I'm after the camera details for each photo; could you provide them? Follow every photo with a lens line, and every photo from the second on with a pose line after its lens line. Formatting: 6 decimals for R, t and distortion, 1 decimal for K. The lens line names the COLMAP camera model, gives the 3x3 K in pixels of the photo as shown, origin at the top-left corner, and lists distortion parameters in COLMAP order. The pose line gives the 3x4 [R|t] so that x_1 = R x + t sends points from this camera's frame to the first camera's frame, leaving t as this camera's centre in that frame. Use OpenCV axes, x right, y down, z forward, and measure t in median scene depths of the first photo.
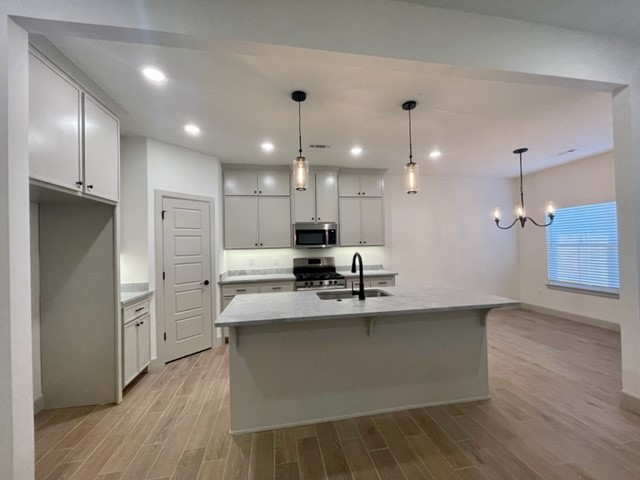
lens RADIAL K [[258.1, 0, 320.0], [0, 258.1, 240.0], [0, 0, 1]] dist [-0.001657, -0.000436]
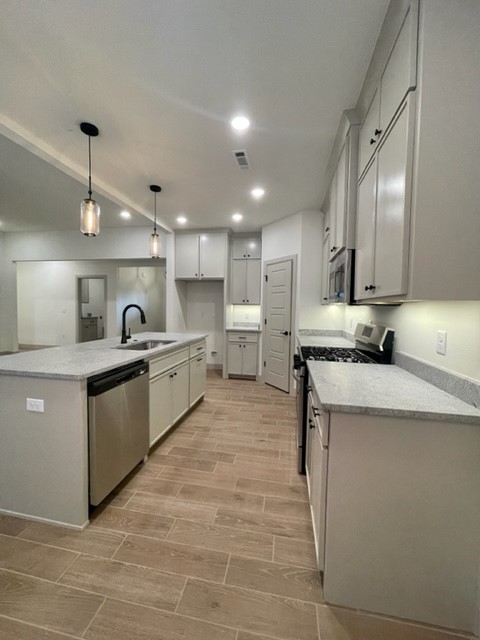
lens RADIAL K [[258.1, 0, 238.8], [0, 258.1, 318.1], [0, 0, 1]] dist [-0.001657, -0.000436]
pose [[-0.361212, 0.056528, -0.930769, 0.658381], [0.009633, 0.998334, 0.056893, 0.032170], [0.932434, 0.011584, -0.361155, 1.178771]]
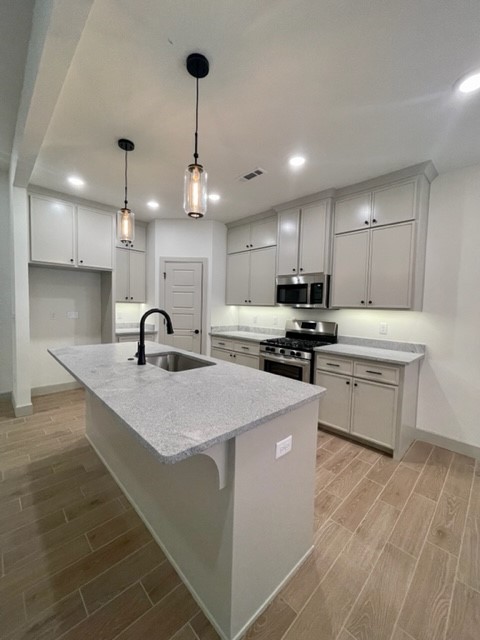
lens RADIAL K [[258.1, 0, 238.8], [0, 258.1, 318.1], [0, 0, 1]] dist [-0.001657, -0.000436]
pose [[0.555938, 0.078454, -0.827513, 0.623799], [-0.022636, 0.996596, 0.079277, 0.005292], [0.830916, -0.025341, 0.555821, 0.491598]]
